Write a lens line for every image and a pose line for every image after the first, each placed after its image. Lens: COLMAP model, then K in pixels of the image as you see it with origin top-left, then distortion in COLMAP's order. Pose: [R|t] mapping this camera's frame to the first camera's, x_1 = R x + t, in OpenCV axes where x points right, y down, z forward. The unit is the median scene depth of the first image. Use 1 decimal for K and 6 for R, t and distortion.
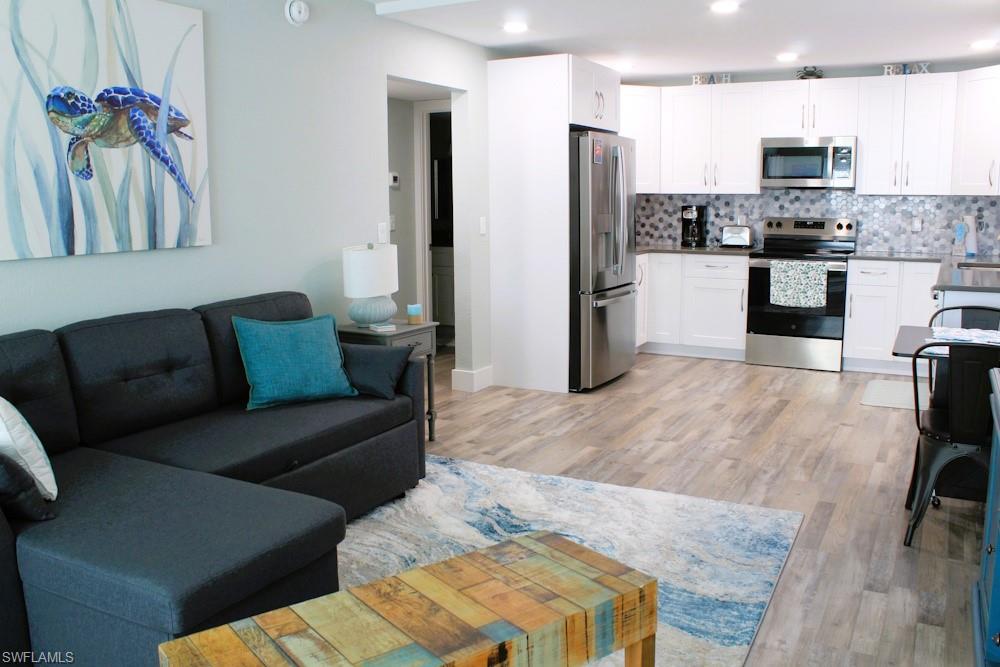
lens RADIAL K [[867.8, 0, 500.0], [0, 867.8, 333.5], [0, 0, 1]] dist [-0.172428, 0.159409]
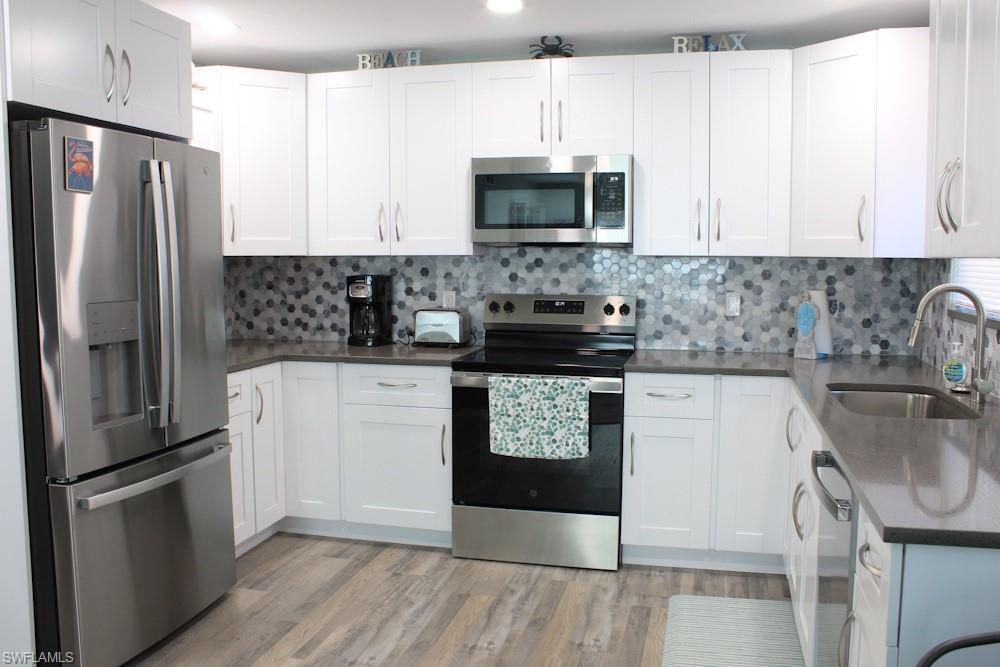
lens RADIAL K [[867.8, 0, 500.0], [0, 867.8, 333.5], [0, 0, 1]] dist [-0.172428, 0.159409]
pose [[0.969100, -0.015231, 0.246197, 0.184112], [0.032003, 0.997419, -0.064267, -0.075351], [-0.244583, 0.070161, 0.967087, 0.447830]]
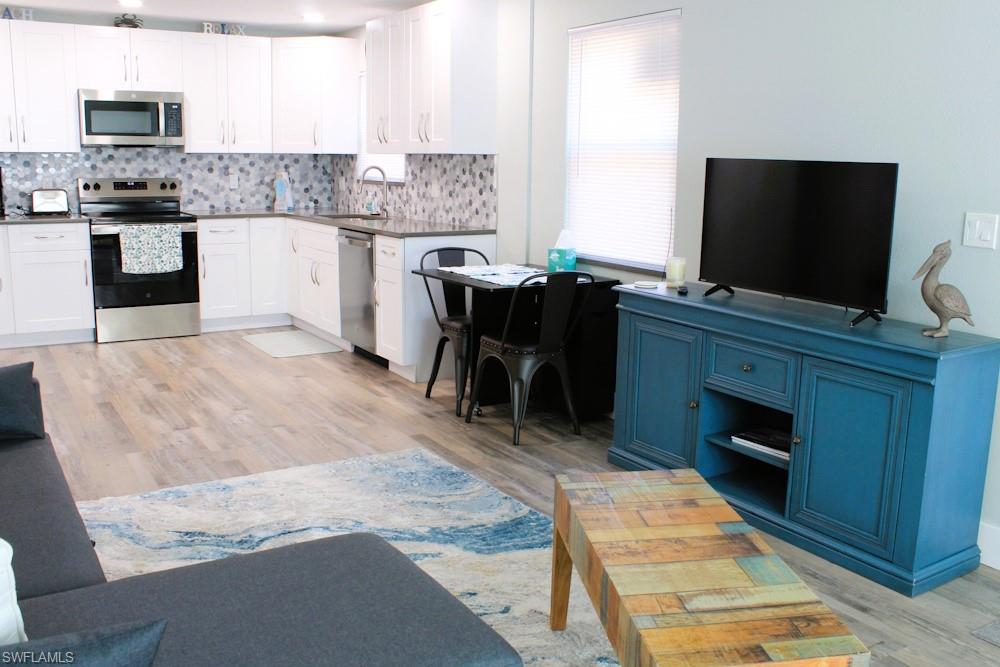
lens RADIAL K [[911.1, 0, 535.8], [0, 911.1, 330.4], [0, 0, 1]] dist [-0.170994, 0.142318]
pose [[0.474138, -0.146929, 0.868104, -0.299909], [0.115112, 0.987859, 0.104326, -0.021929], [-0.872893, 0.050464, 0.485294, 0.158142]]
